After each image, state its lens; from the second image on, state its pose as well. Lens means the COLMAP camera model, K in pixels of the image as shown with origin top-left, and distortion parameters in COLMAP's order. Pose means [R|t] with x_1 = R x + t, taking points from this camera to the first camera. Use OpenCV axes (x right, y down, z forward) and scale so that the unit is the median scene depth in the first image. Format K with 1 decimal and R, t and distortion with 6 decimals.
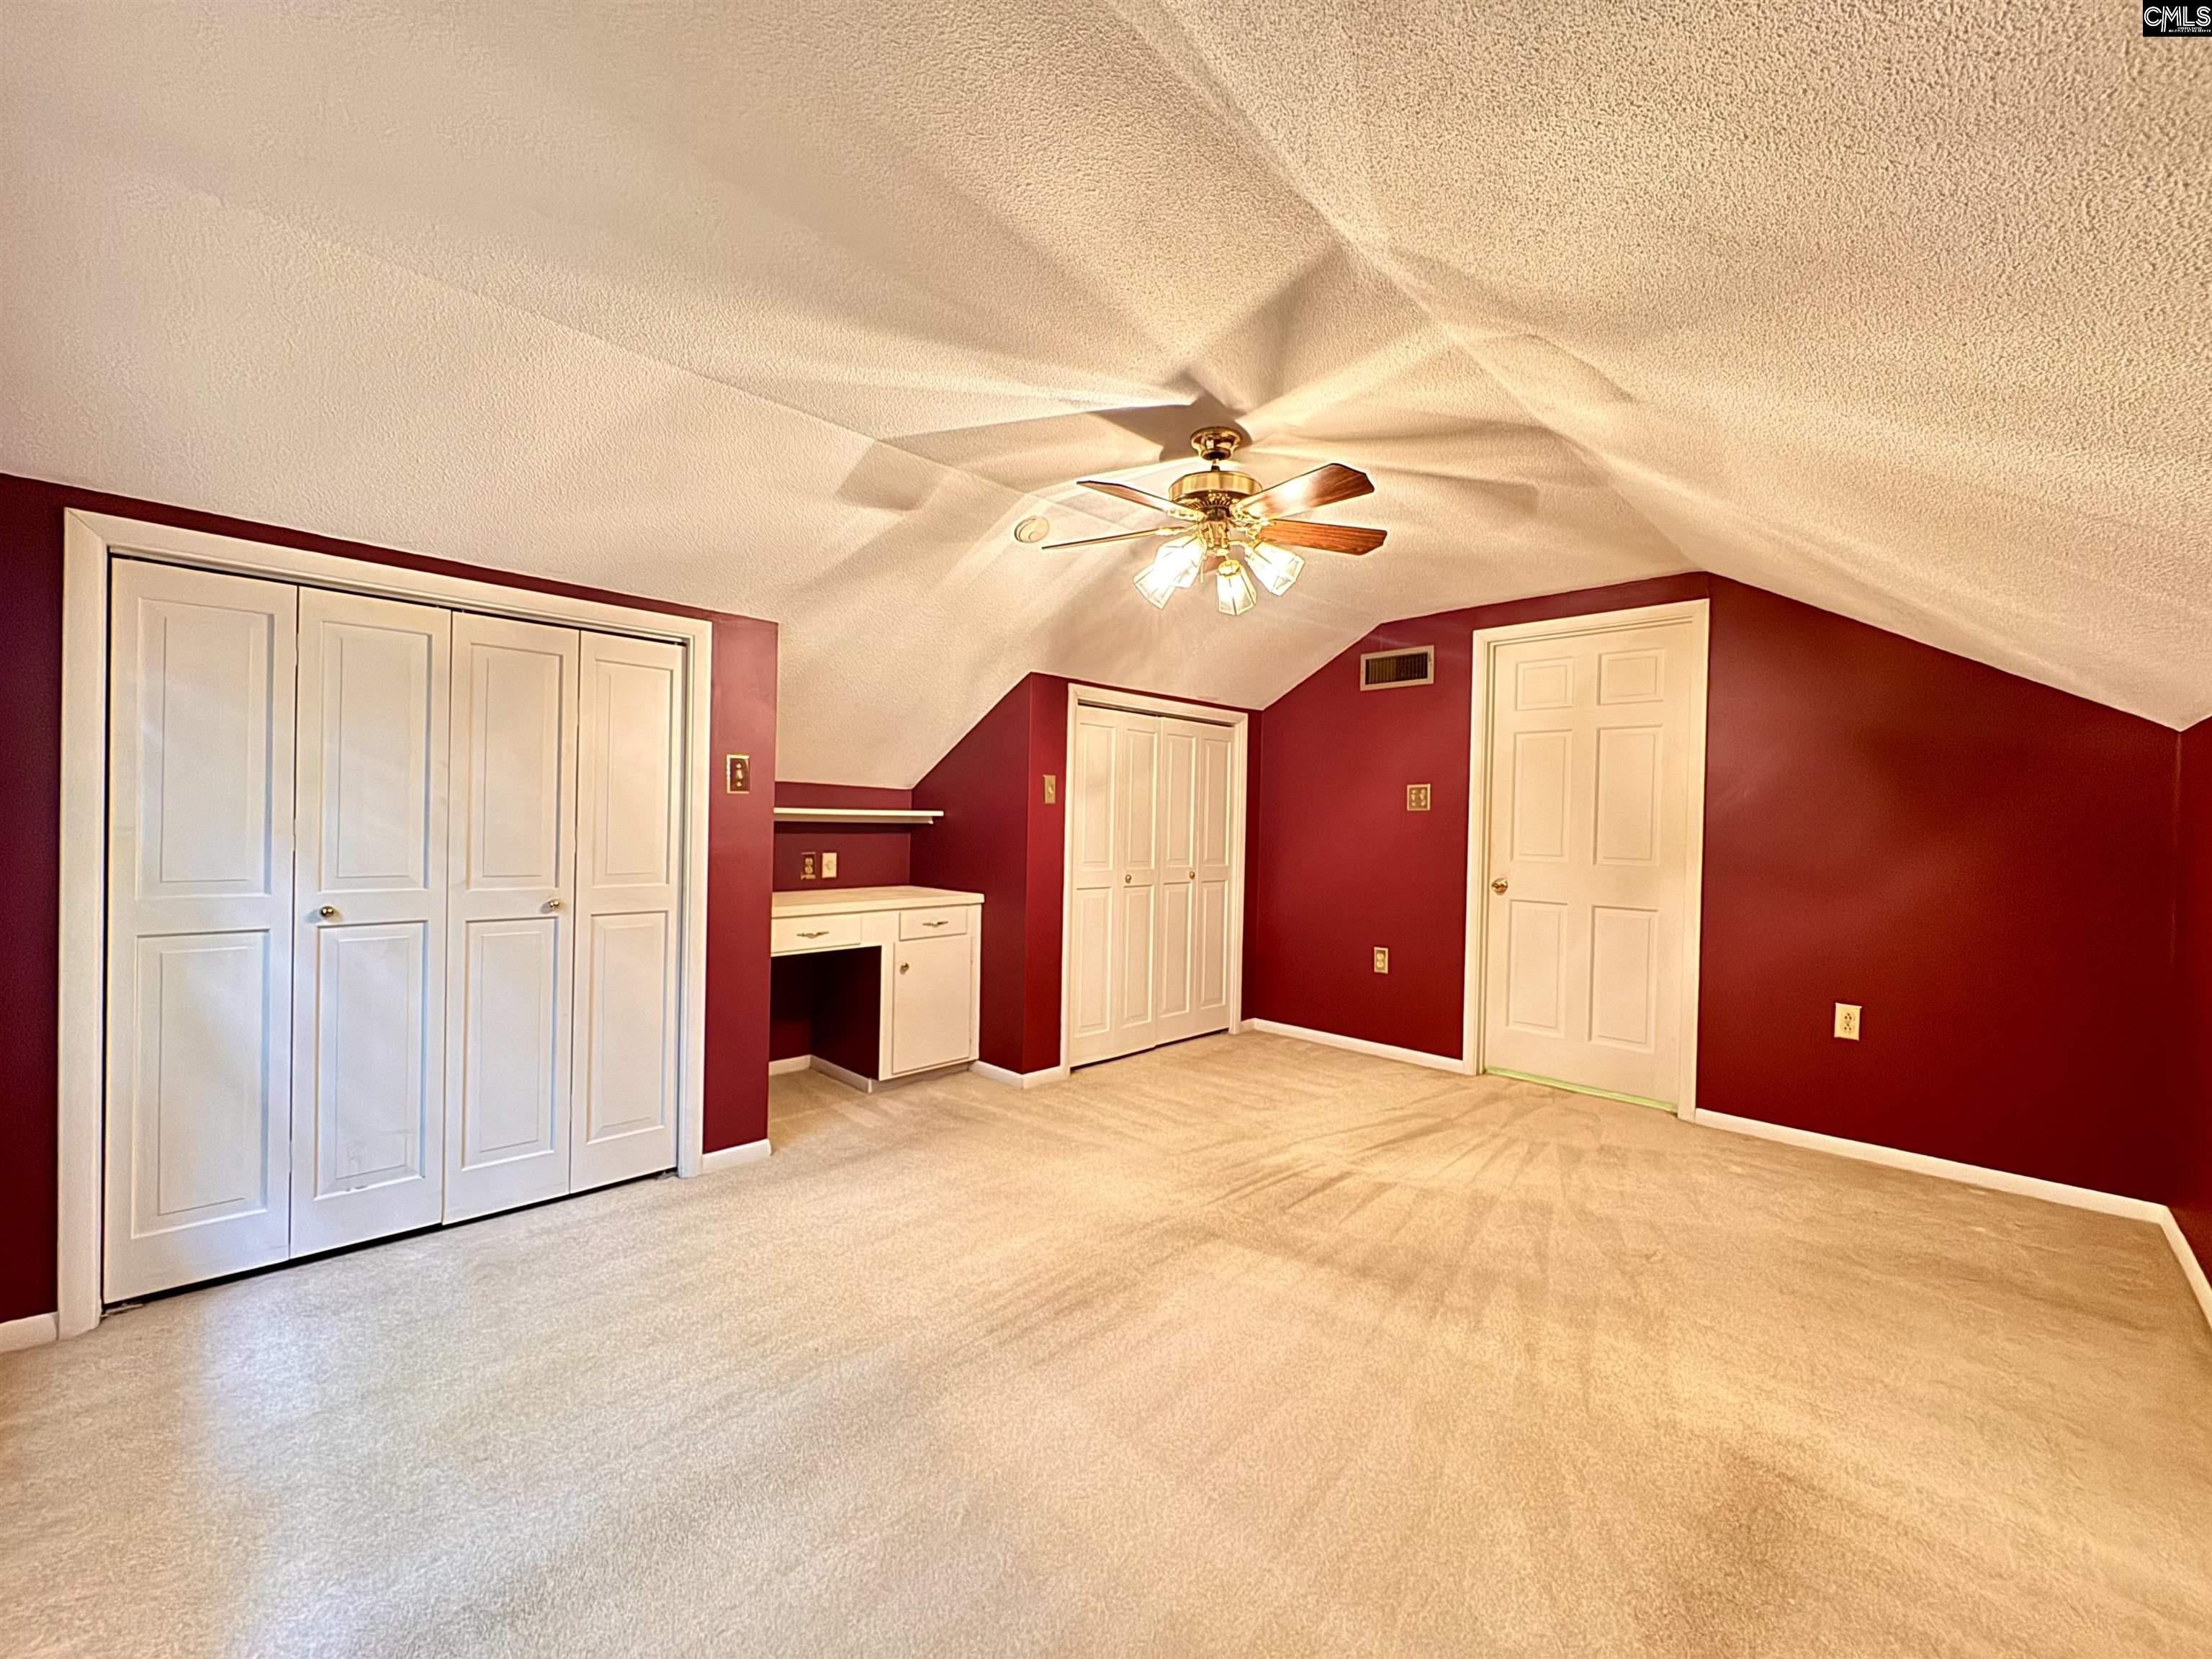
lens RADIAL K [[875.8, 0, 1105.8], [0, 875.8, 829.1], [0, 0, 1]] dist [-0.002135, -0.000105]
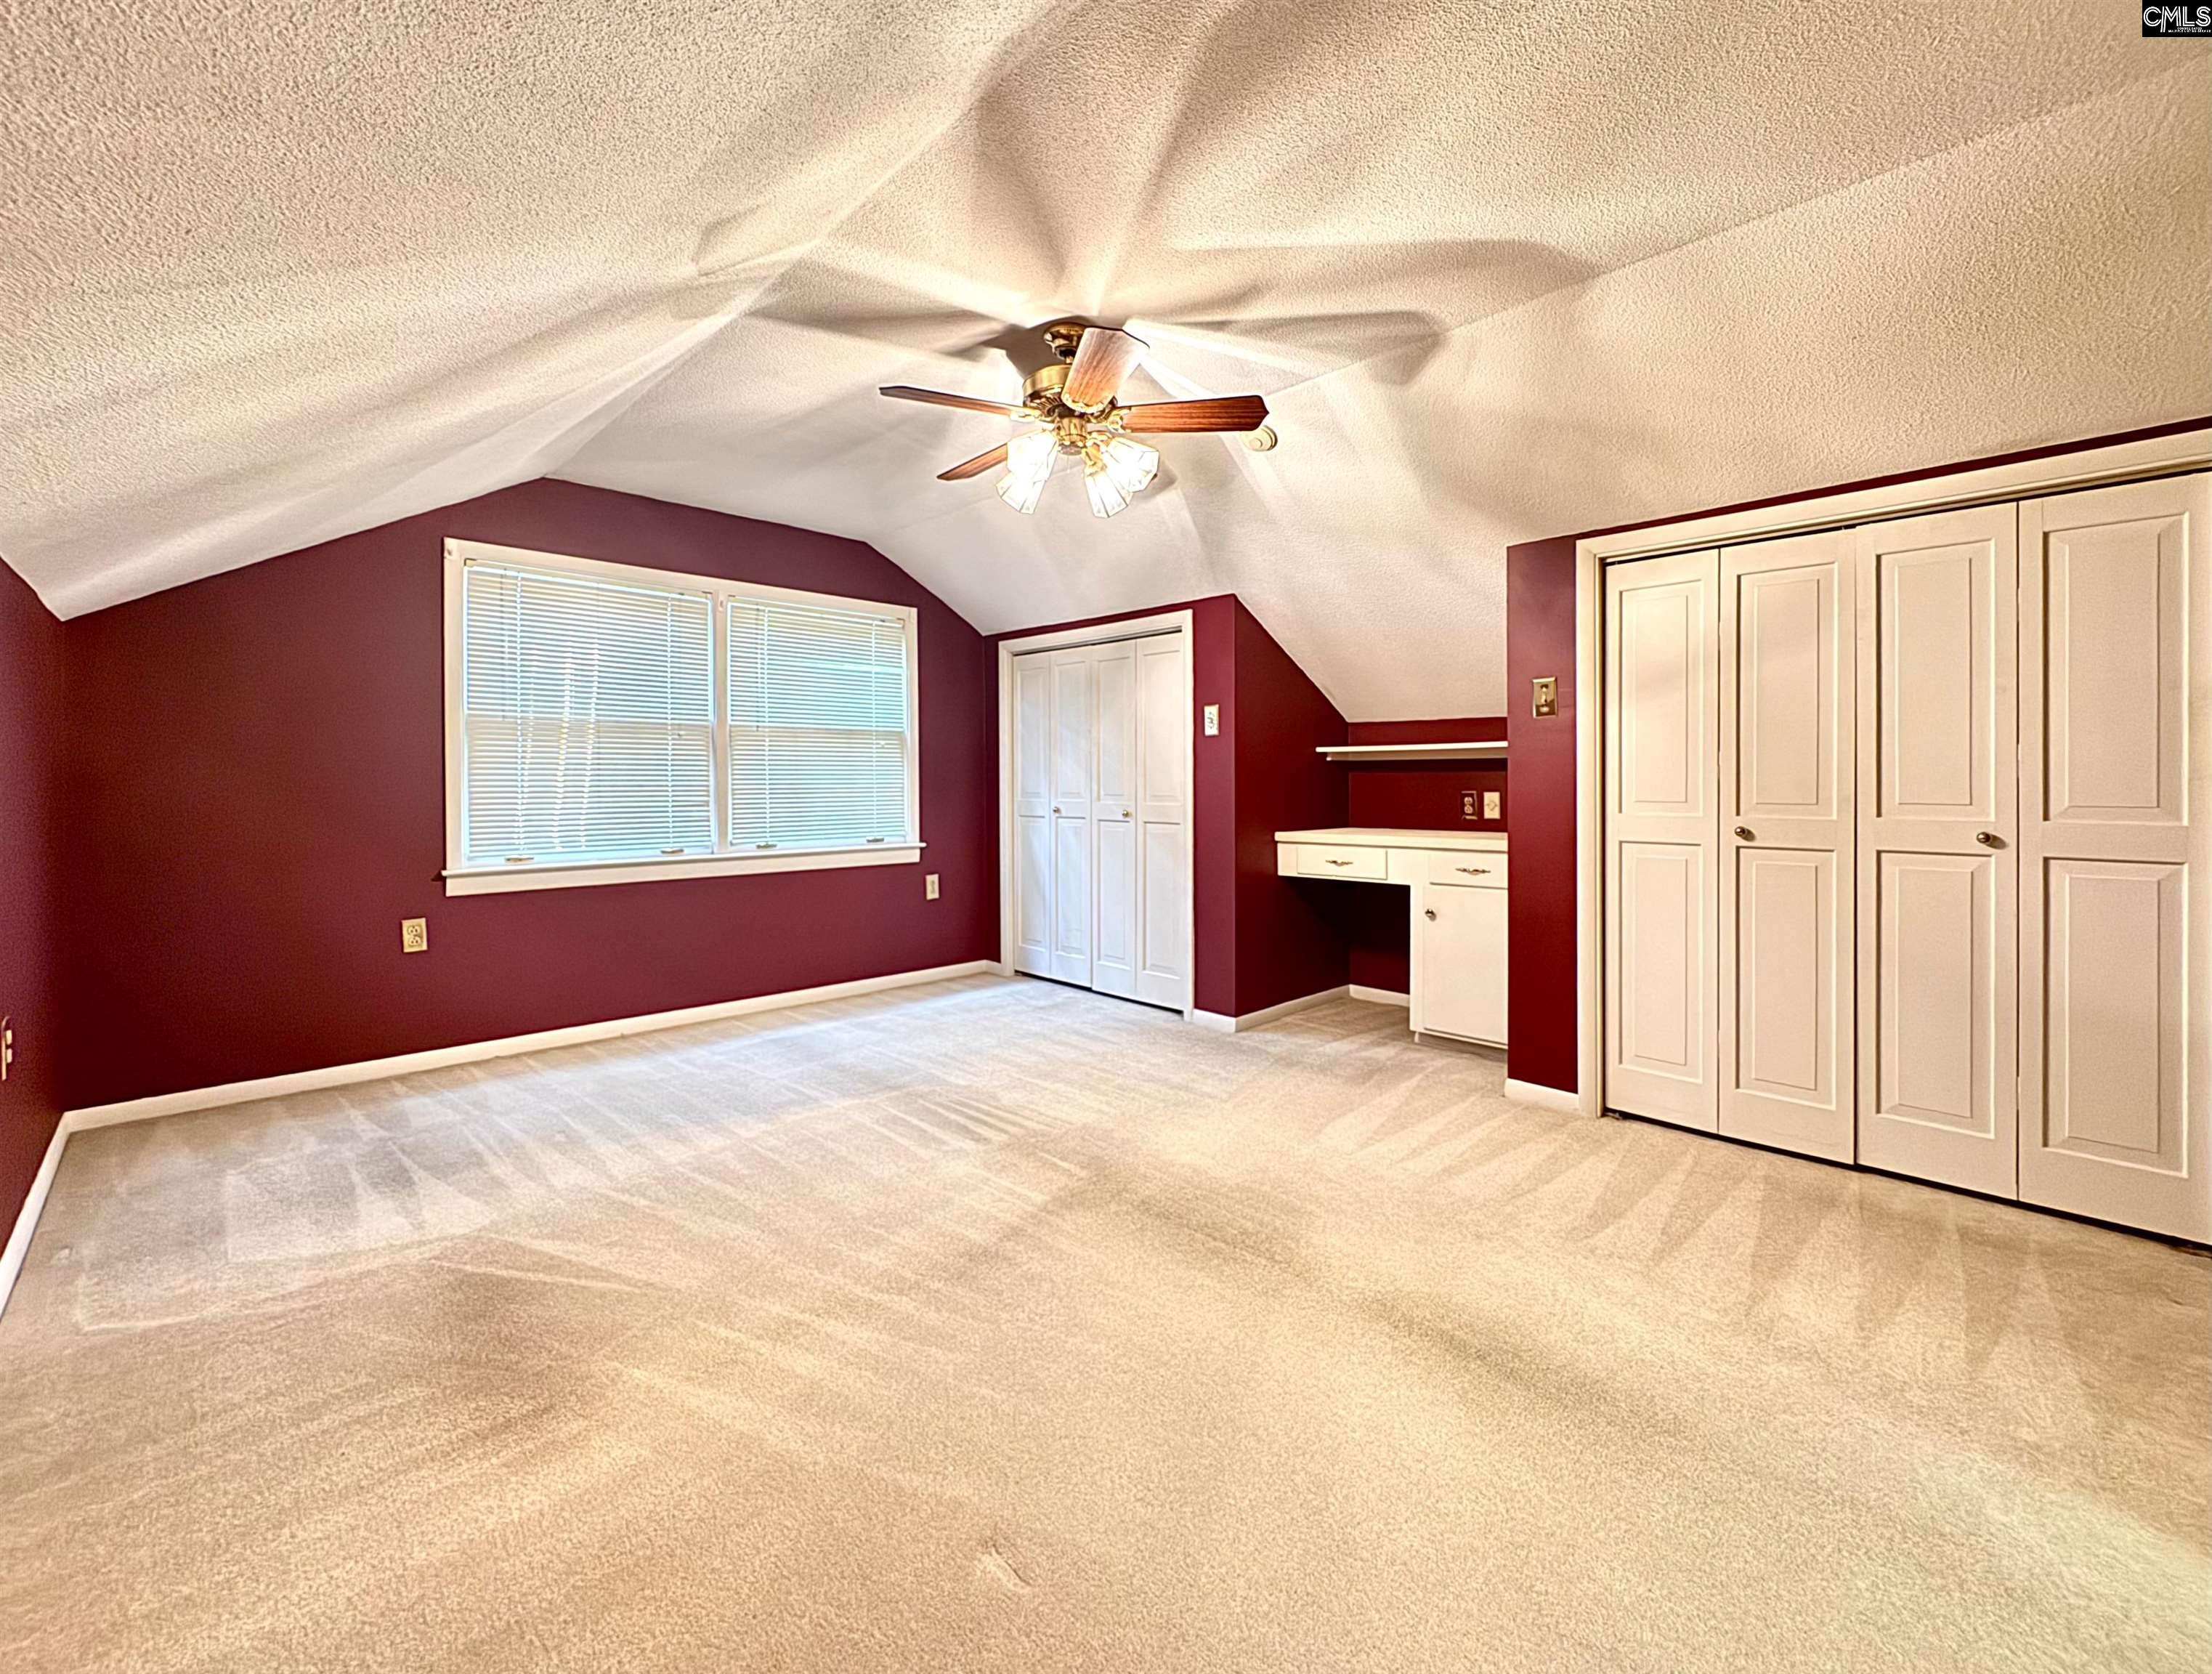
lens RADIAL K [[905.6, 0, 1099.2], [0, 905.6, 783.3], [0, 0, 1]] dist [0.001143, 0.000106]
pose [[-0.005141, -0.018512, -0.999815, 0.768242], [-0.006127, 0.999810, -0.018480, 0.046157], [0.999968, 0.006031, -0.005253, 0.715207]]
